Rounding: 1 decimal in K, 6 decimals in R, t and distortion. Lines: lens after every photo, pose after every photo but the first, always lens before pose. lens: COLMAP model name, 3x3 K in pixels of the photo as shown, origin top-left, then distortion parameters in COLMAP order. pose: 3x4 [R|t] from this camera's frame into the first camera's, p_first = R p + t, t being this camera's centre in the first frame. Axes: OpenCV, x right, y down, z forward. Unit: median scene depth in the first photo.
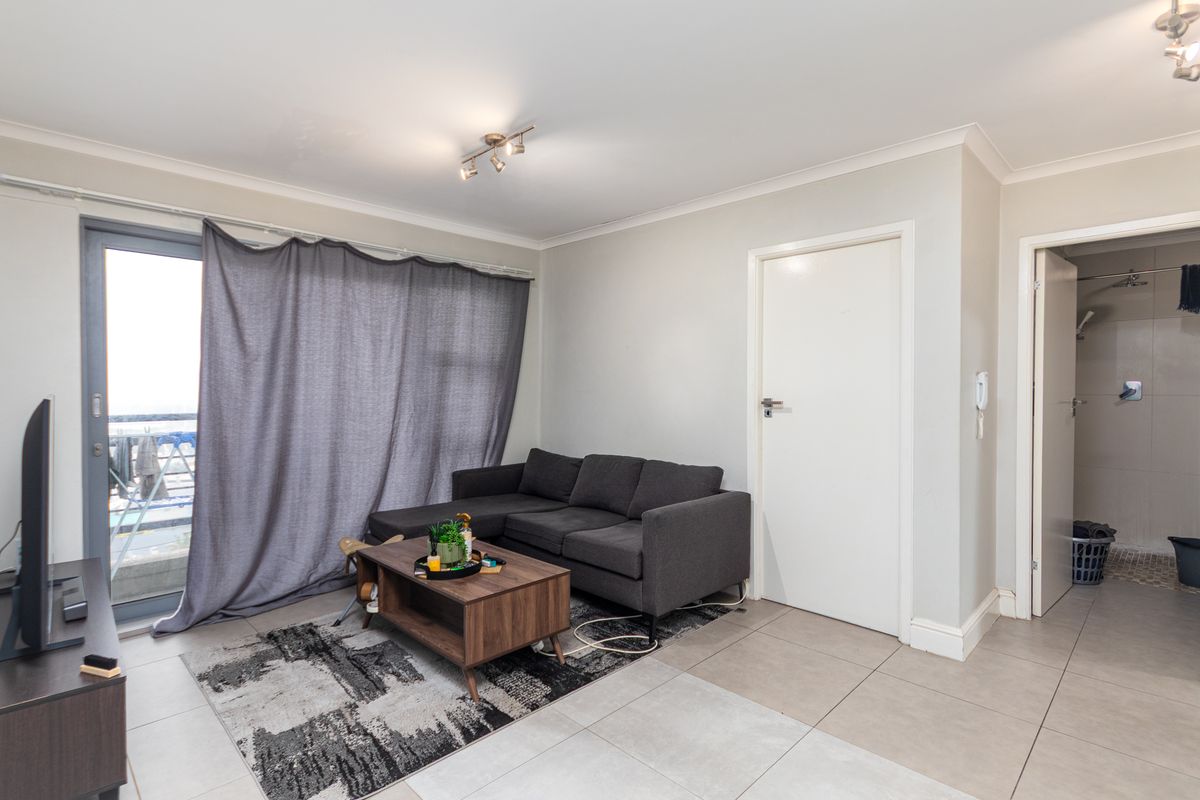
lens RADIAL K [[581.3, 0, 600.0], [0, 581.3, 400.0], [0, 0, 1]] dist [0.000544, 0.000097]
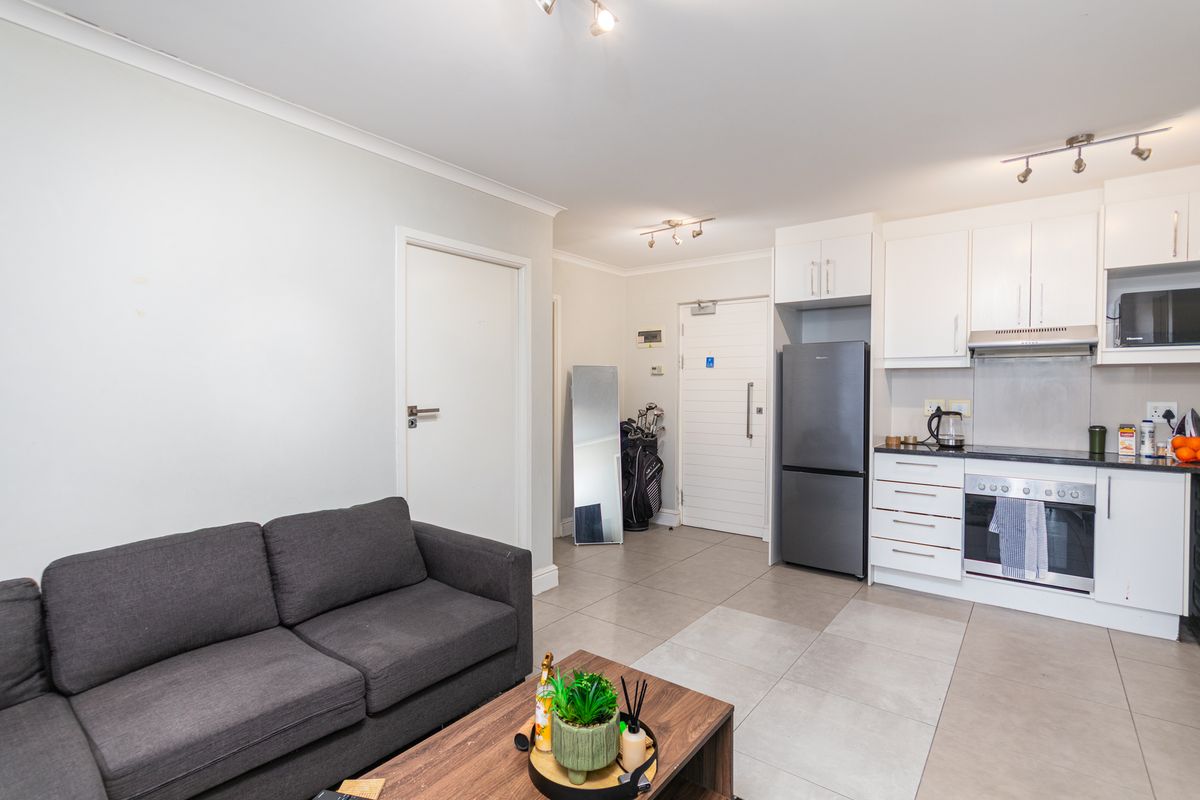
lens RADIAL K [[568.4, 0, 611.8], [0, 568.4, 390.1], [0, 0, 1]] dist [0.000977, -0.000211]
pose [[-0.148899, -0.002019, 0.988850, -0.652557], [0.019162, 0.999804, 0.004926, -0.027313], [-0.988667, 0.019682, -0.148831, 0.929463]]
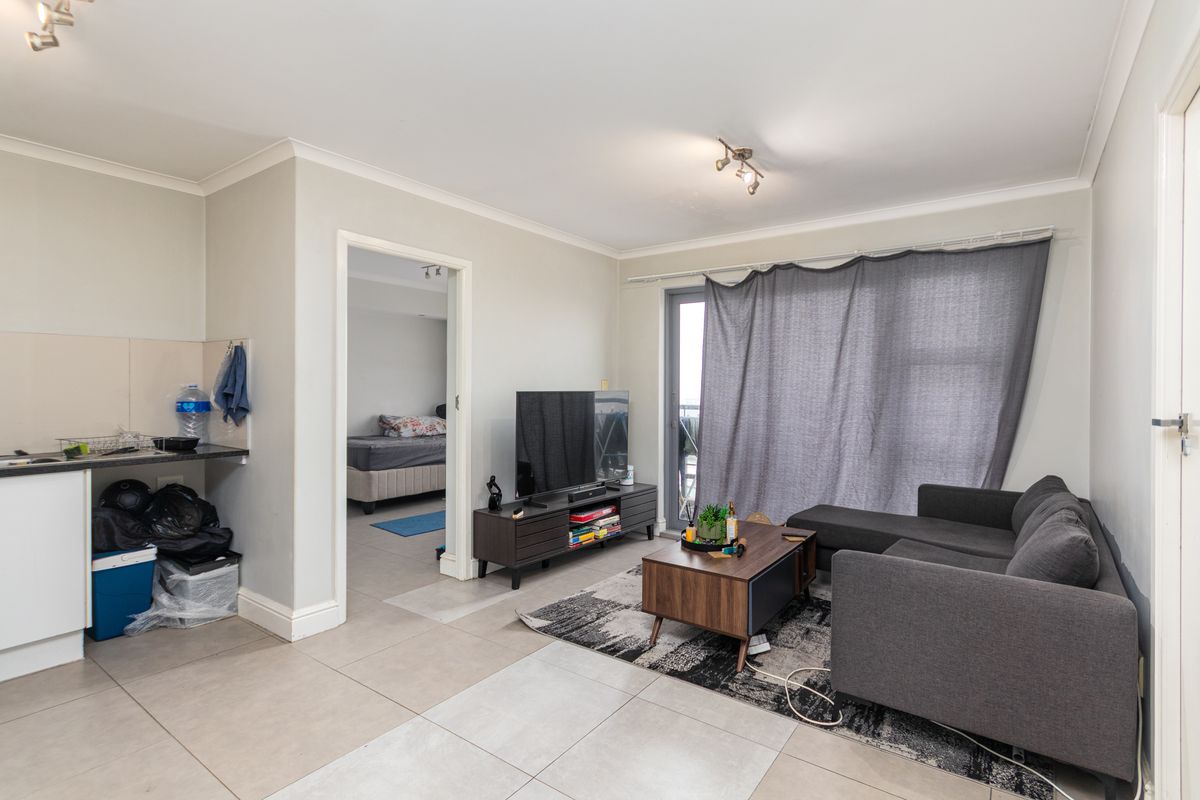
lens RADIAL K [[568.4, 0, 611.8], [0, 568.4, 390.1], [0, 0, 1]] dist [0.000977, -0.000211]
pose [[0.160921, 0.005446, -0.986952, 0.728289], [-0.026564, 0.999646, 0.001185, -0.010957], [0.986610, 0.026027, 0.161009, 0.544273]]
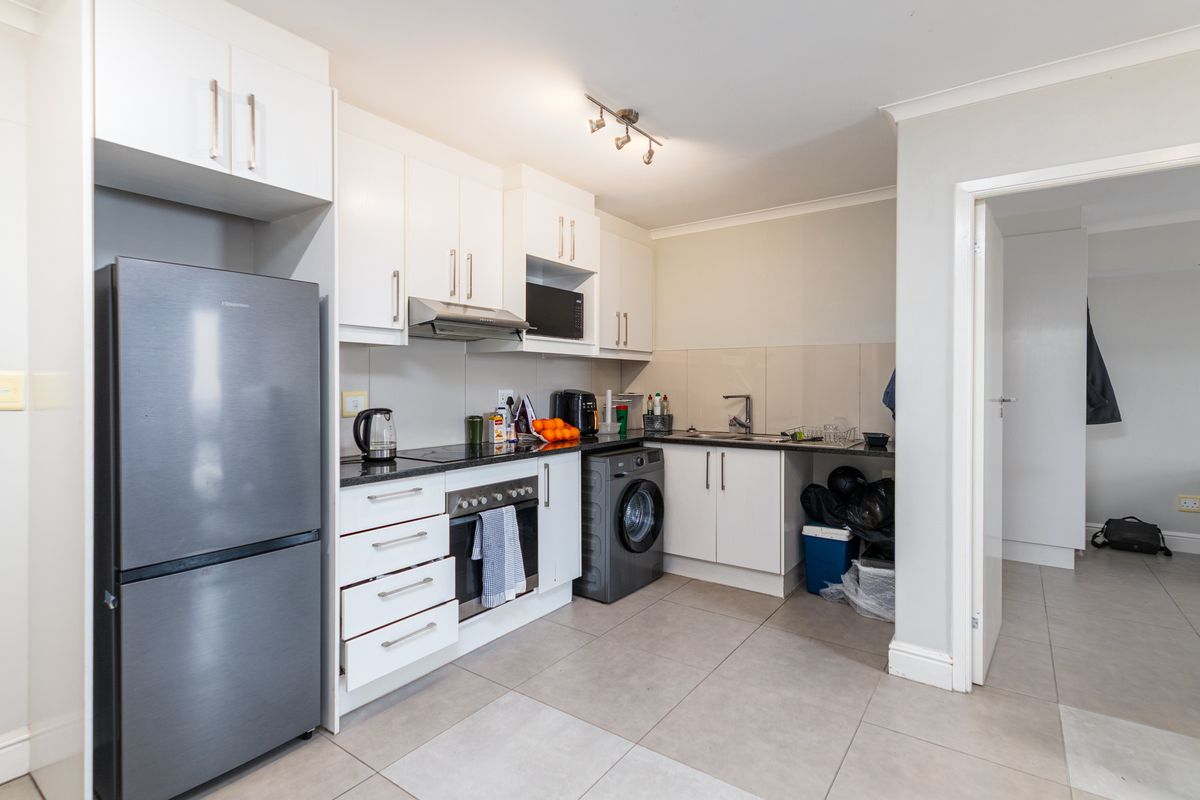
lens RADIAL K [[568.4, 0, 611.8], [0, 568.4, 390.1], [0, 0, 1]] dist [0.000977, -0.000211]
pose [[-0.985182, -0.000566, -0.171511, 0.267448], [-0.006786, 0.999340, 0.035682, -0.021280], [0.171377, 0.036317, -0.984536, 0.915290]]
